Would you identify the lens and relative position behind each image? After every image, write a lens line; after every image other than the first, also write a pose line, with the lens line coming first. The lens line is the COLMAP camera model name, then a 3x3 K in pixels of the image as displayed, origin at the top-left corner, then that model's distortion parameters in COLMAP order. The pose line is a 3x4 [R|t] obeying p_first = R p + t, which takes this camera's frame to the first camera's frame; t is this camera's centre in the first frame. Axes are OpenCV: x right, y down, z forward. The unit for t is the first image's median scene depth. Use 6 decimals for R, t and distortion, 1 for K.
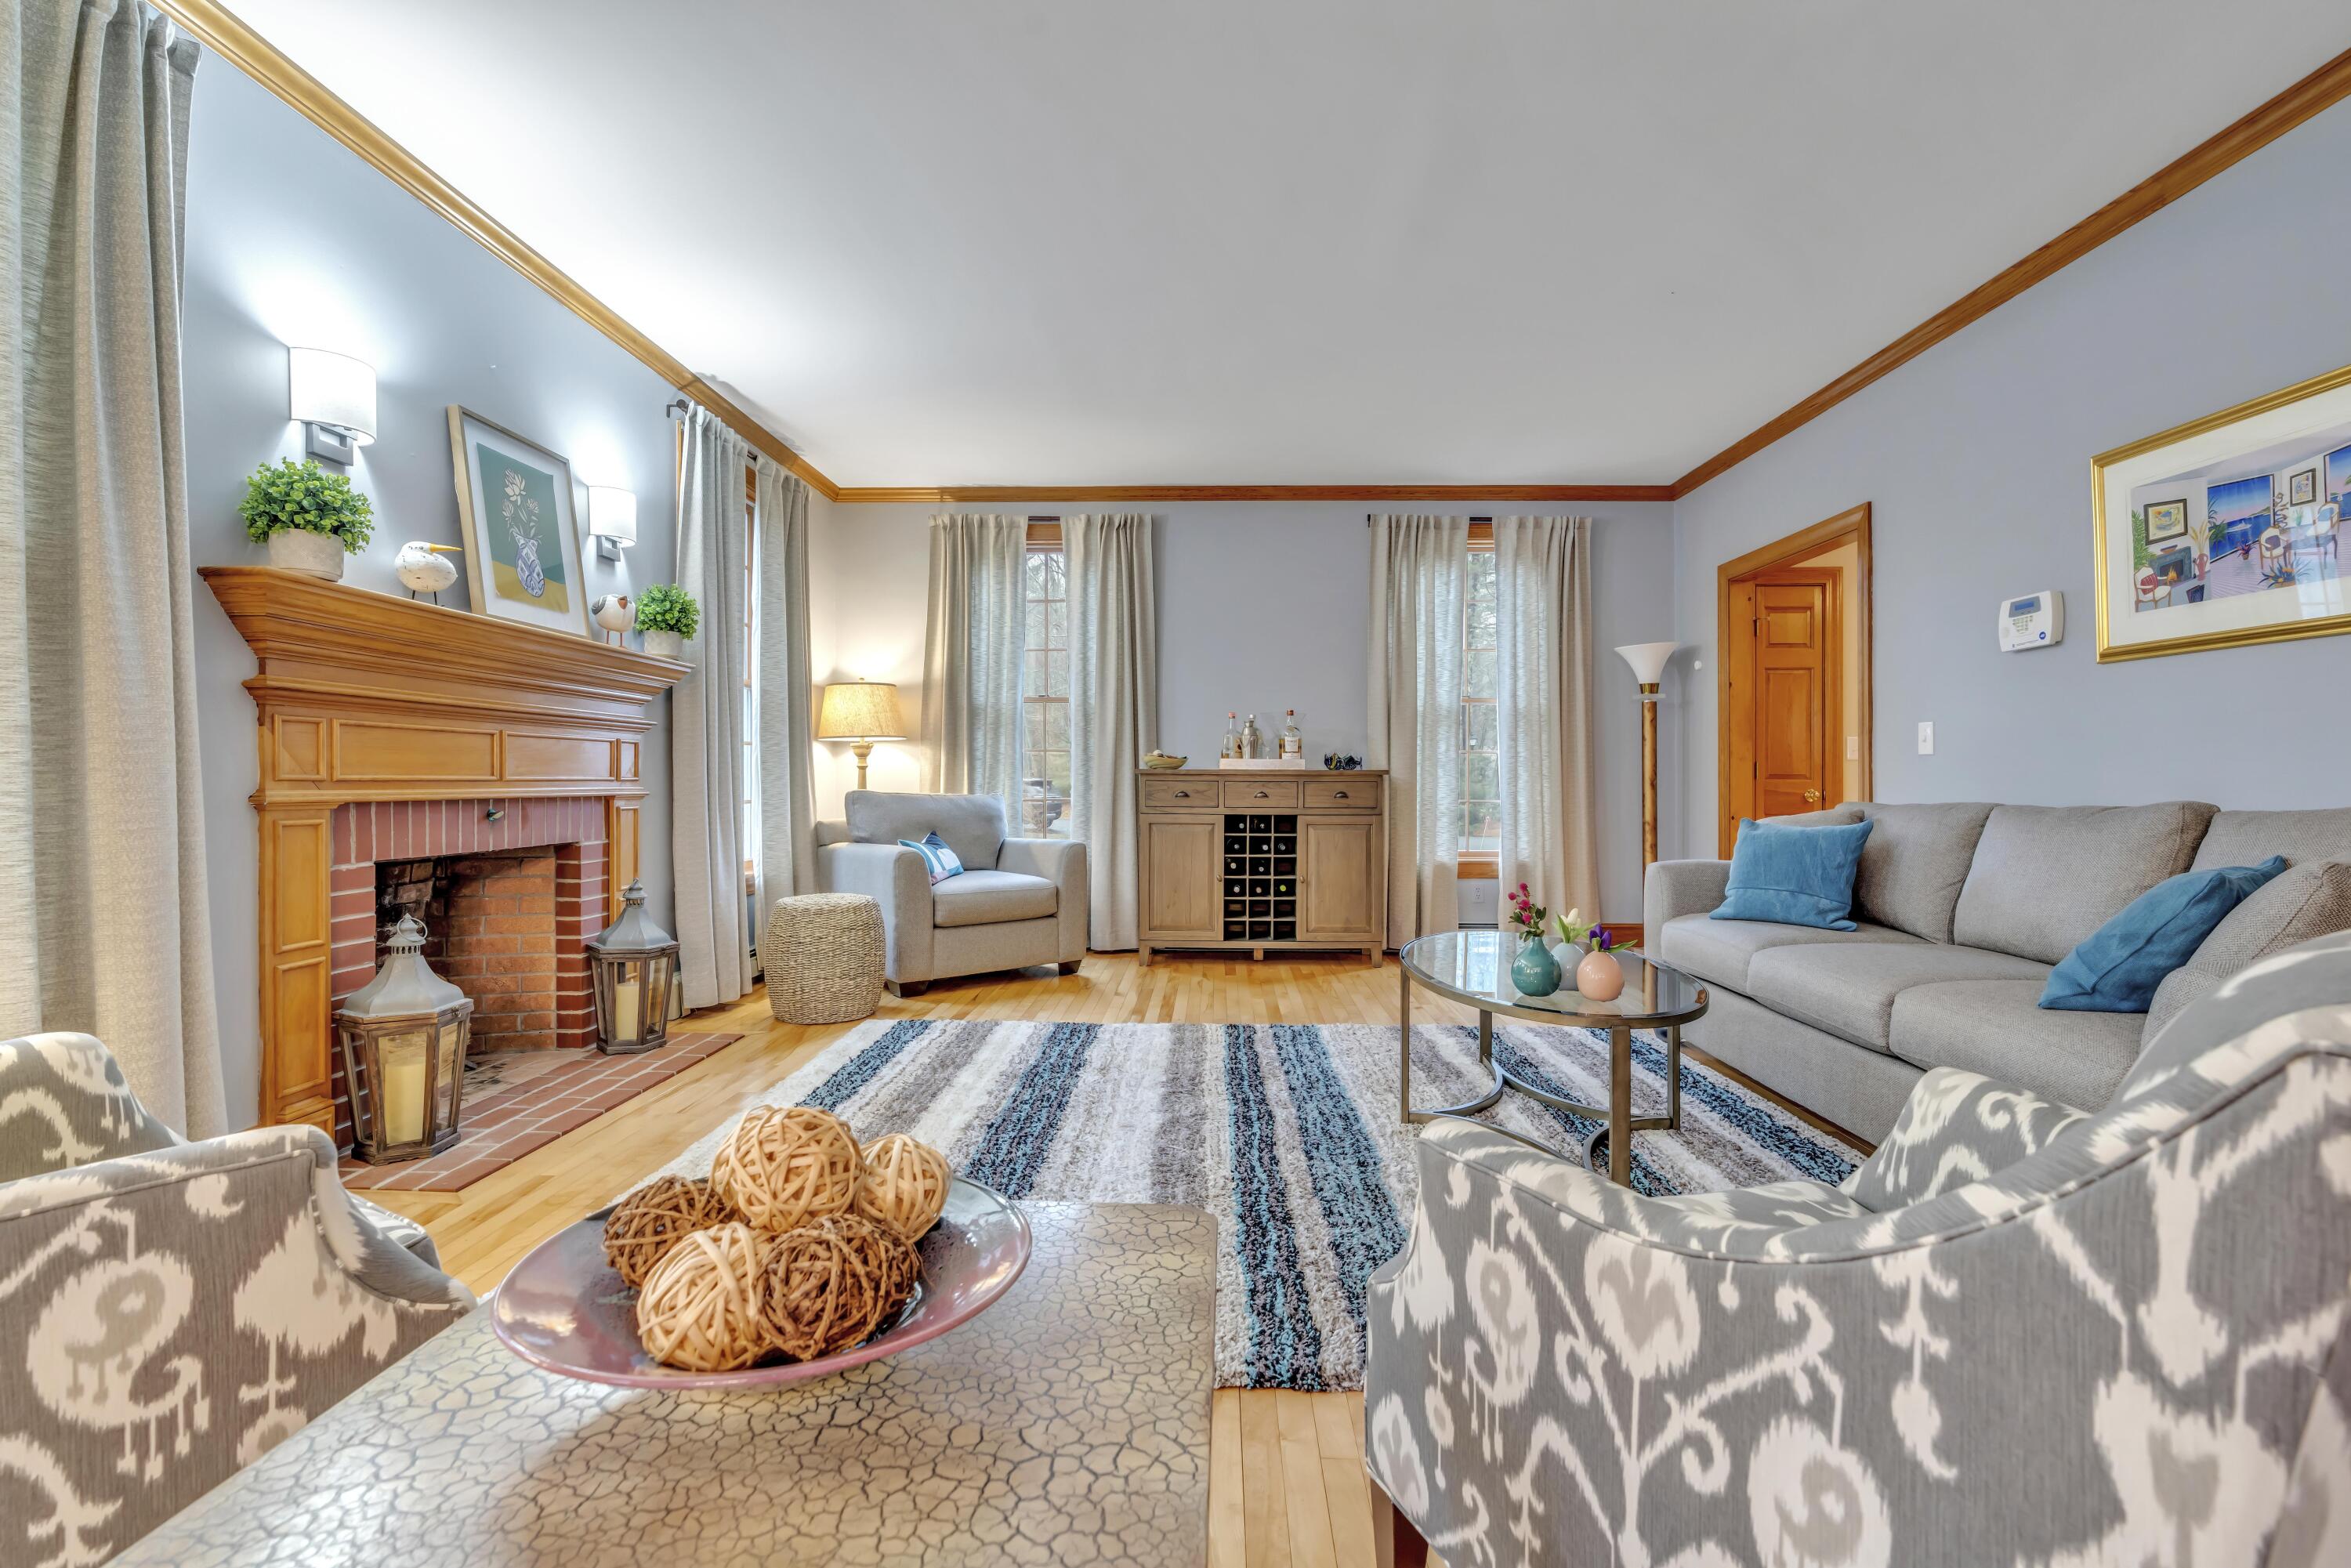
lens RADIAL K [[1044.7, 0, 1179.5], [0, 1044.7, 775.2], [0, 0, 1]] dist [-0.002163, 0.001422]
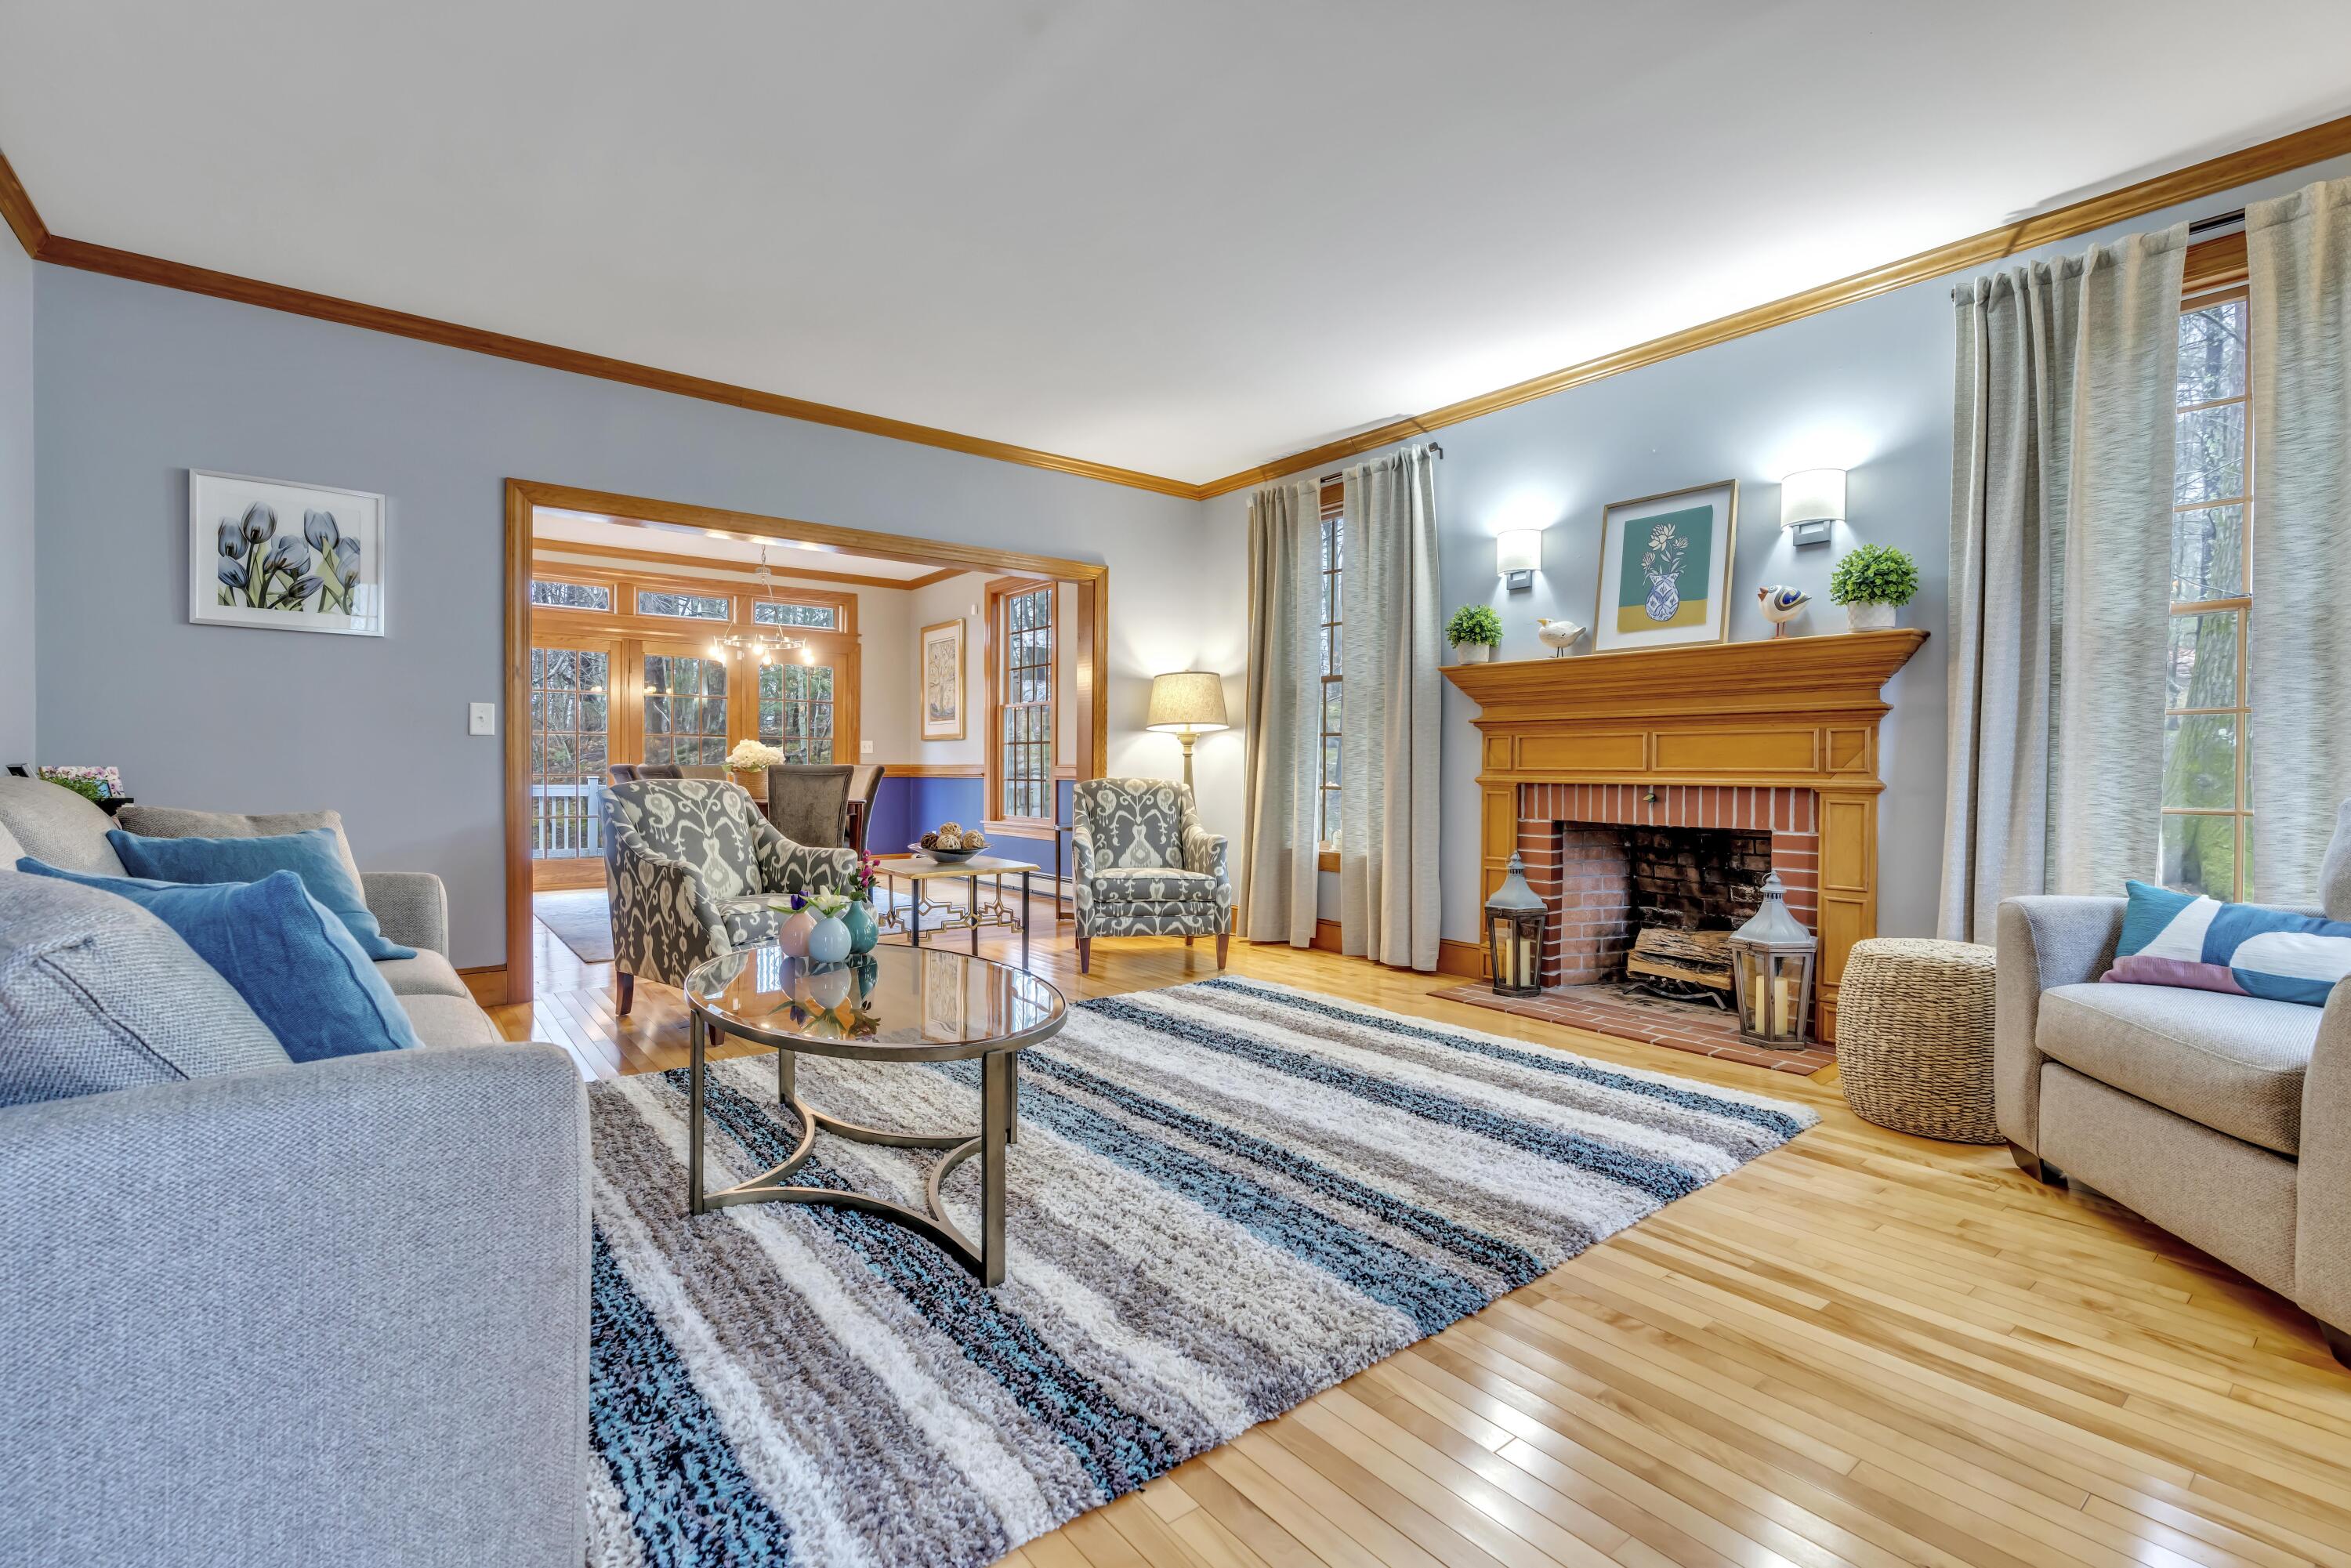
lens RADIAL K [[1044.7, 0, 1179.5], [0, 1044.7, 775.2], [0, 0, 1]] dist [-0.002163, 0.001422]
pose [[-0.775669, -0.003466, -0.631131, 0.662456], [-0.005559, 0.999984, 0.001341, 0.012526], [0.631116, 0.004549, -0.775675, 1.767380]]
